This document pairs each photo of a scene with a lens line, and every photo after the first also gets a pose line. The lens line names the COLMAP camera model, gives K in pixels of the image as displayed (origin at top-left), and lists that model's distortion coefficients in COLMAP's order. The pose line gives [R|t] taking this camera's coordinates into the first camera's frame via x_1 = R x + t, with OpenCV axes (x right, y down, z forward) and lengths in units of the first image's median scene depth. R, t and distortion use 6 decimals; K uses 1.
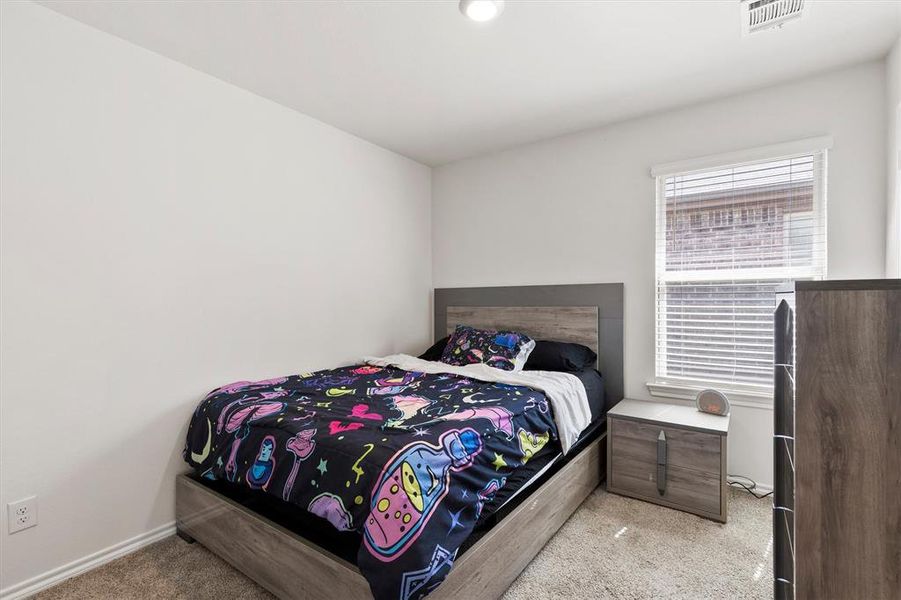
lens RADIAL K [[406.6, 0, 465.6], [0, 406.6, 297.0], [0, 0, 1]] dist [0.003201, -0.000880]
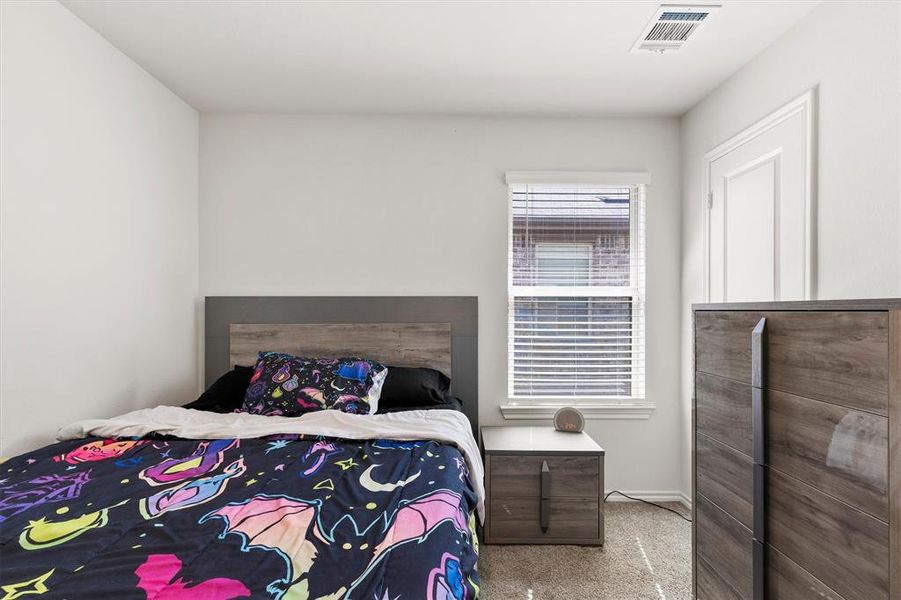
lens RADIAL K [[406.6, 0, 456.4], [0, 406.6, 310.6], [0, 0, 1]] dist [0.003201, -0.000880]
pose [[0.819644, 0.010861, 0.572770, -0.170032], [-0.010140, 0.999939, -0.004451, 0.001423], [-0.572783, -0.002160, 0.819704, 0.322763]]
